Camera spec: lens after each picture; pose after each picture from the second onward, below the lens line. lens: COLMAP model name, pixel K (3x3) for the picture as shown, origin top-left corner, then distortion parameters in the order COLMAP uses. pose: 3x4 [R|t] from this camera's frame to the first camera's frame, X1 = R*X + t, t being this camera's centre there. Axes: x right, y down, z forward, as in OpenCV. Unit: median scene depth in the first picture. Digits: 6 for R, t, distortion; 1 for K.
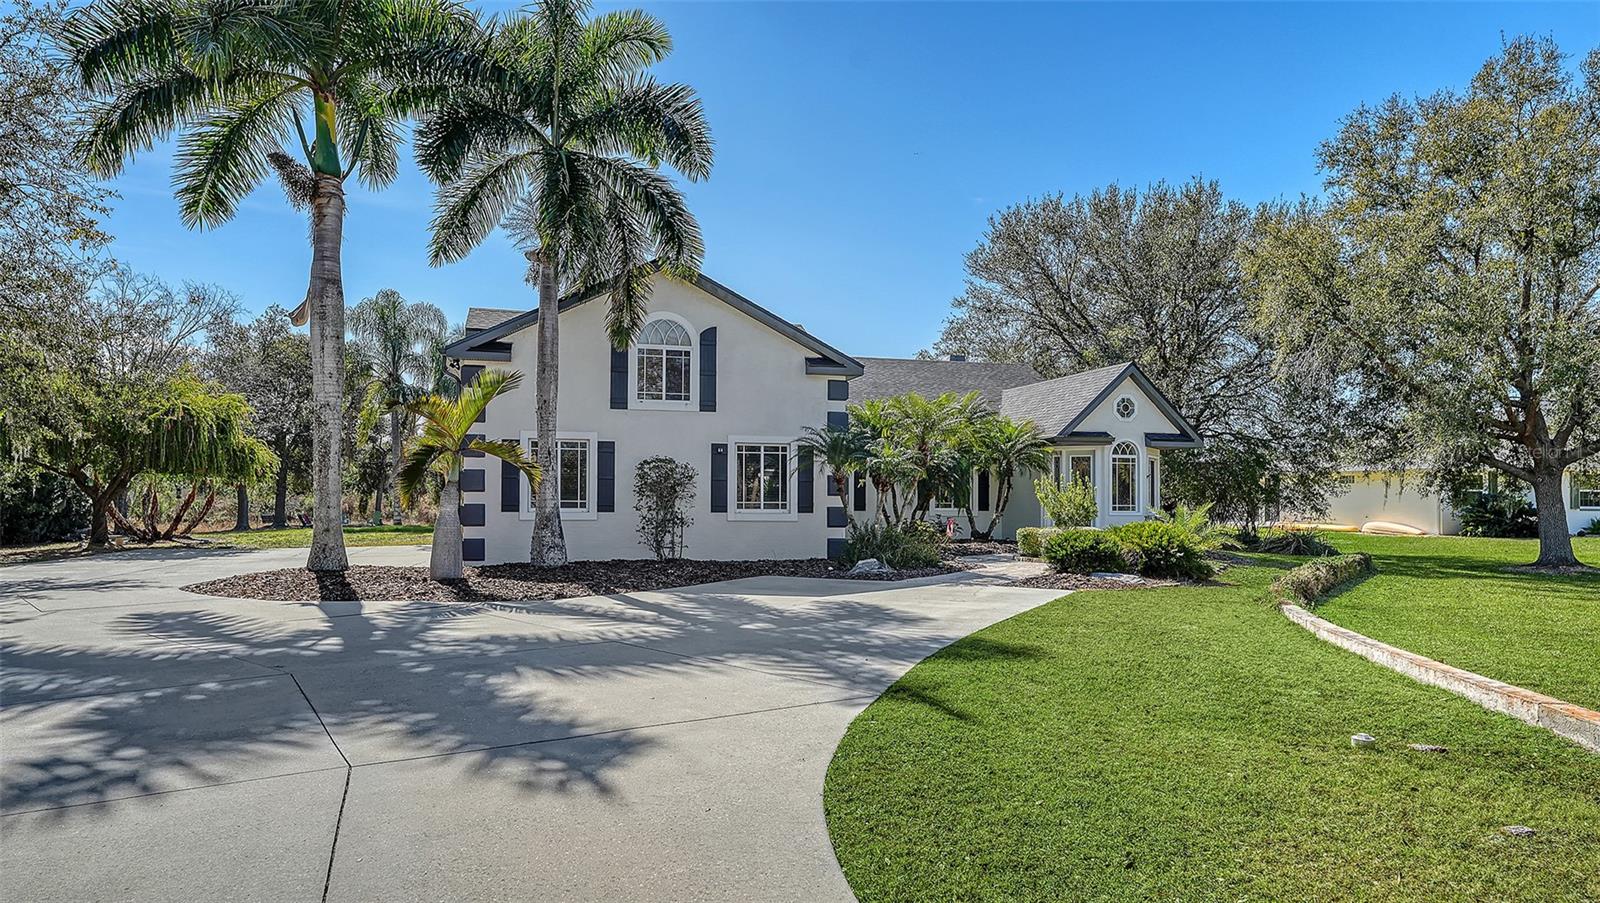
lens RADIAL K [[1015.0, 0, 802.0], [0, 1015.0, 453.1], [0, 0, 1]] dist [0.009654, 0.000591]
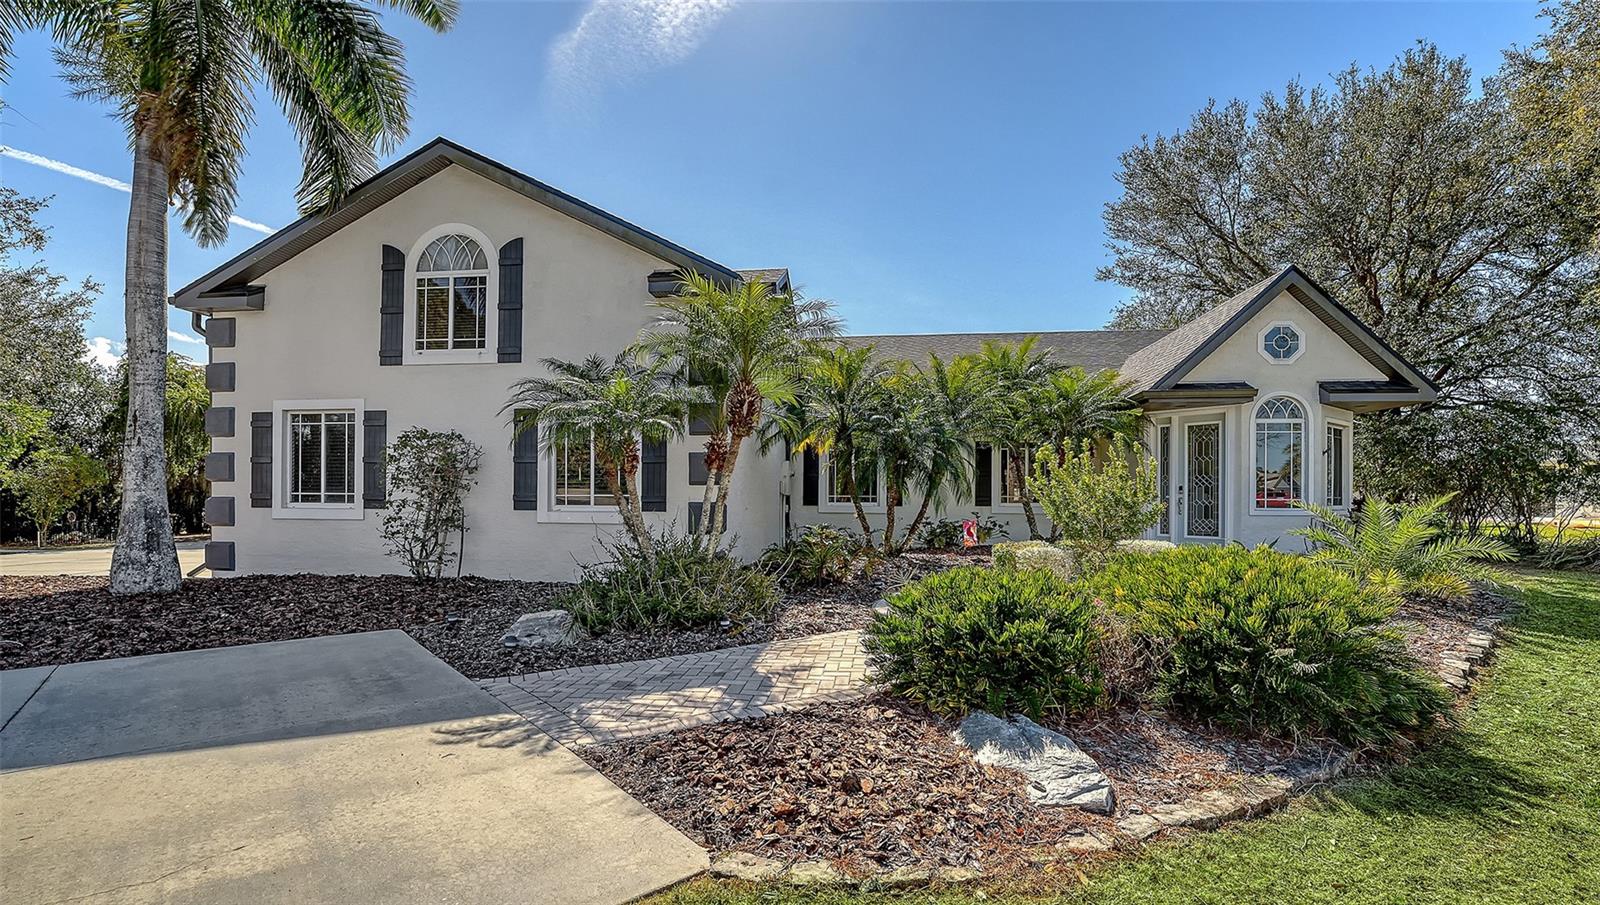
lens RADIAL K [[707.4, 0, 780.1], [0, 707.4, 481.3], [0, 0, 1]] dist [-0.017354, -0.000671]
pose [[0.924353, -0.008748, -0.381437, 0.251921], [0.019429, 0.999519, 0.024161, 0.030664], [0.381043, -0.029744, 0.924079, 0.616278]]
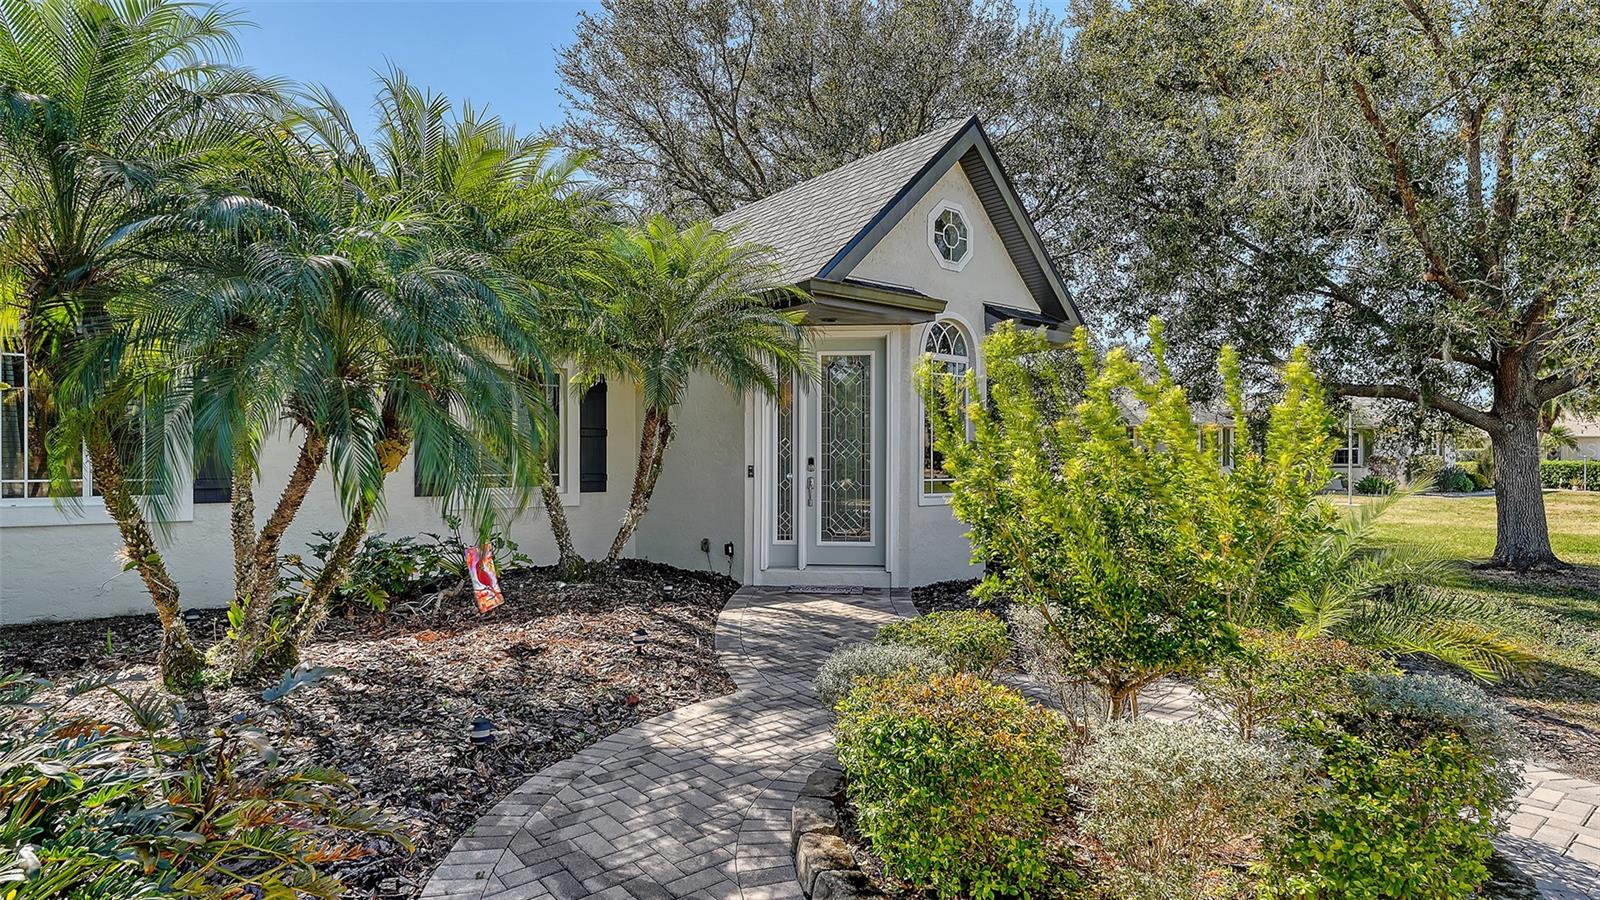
lens RADIAL K [[870.3, 0, 795.7], [0, 870.3, 451.5], [0, 0, 1]] dist [0.004146, 0.000221]
pose [[0.916616, -0.006007, 0.399724, 0.157670], [-0.013283, 0.998877, 0.045470, 0.032825], [-0.399548, -0.046988, 0.915507, 0.898372]]
